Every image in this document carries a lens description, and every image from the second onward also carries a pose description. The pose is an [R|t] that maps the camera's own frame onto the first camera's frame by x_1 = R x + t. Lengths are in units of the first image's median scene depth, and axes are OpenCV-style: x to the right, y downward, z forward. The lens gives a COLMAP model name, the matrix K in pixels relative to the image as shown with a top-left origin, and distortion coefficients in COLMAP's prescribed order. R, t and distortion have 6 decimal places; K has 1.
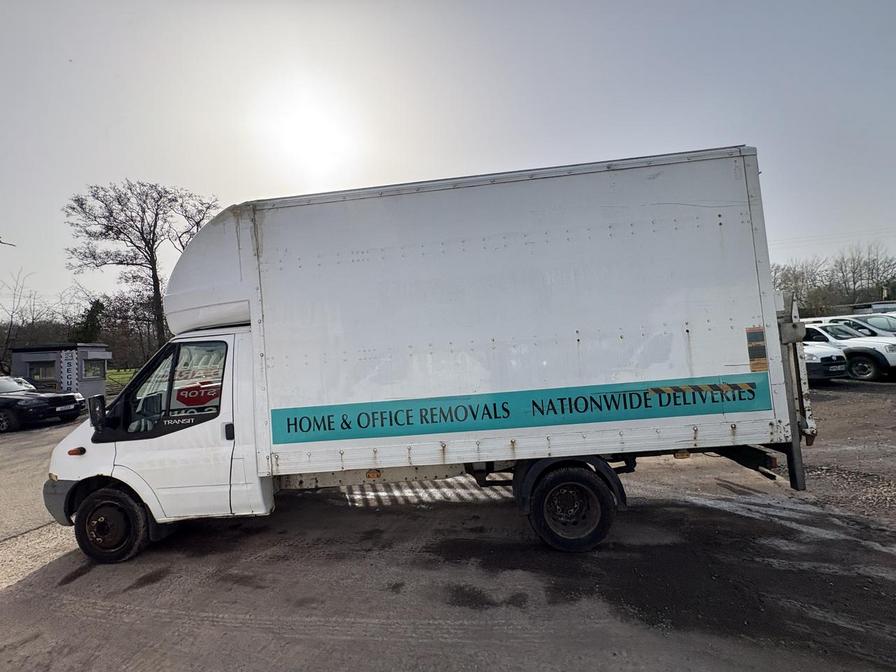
lens RADIAL K [[358.0, 0, 448.0], [0, 358.0, 336.0], [0, 0, 1]] dist [0.001060, 0.000931]
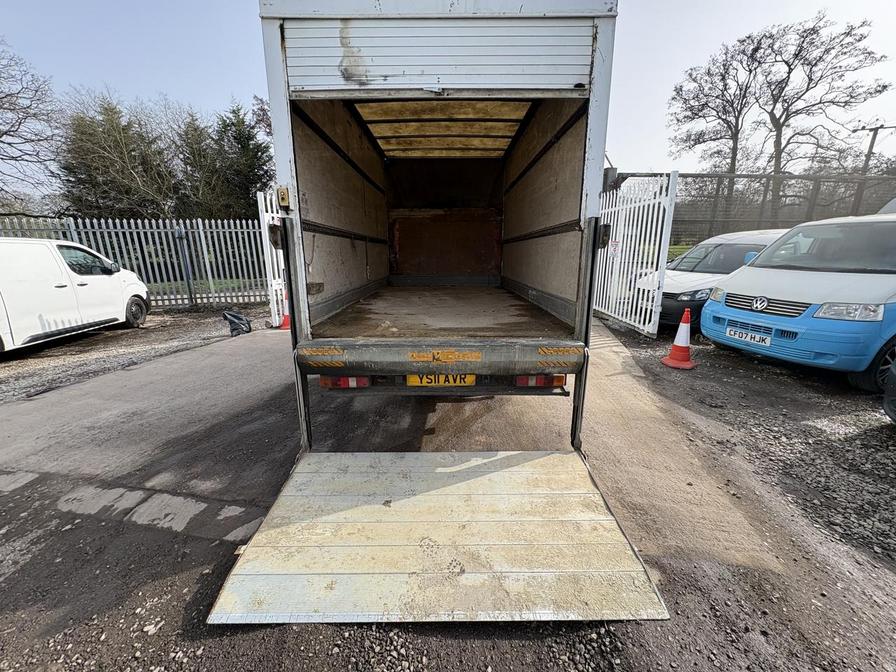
lens RADIAL K [[358.0, 0, 448.0], [0, 358.0, 336.0], [0, 0, 1]] dist [0.001060, 0.000931]
pose [[0.063428, 0.298891, -0.952177, 1.864152], [0.039069, 0.952623, 0.301633, -0.025363], [0.997221, -0.056332, 0.048746, 1.343616]]
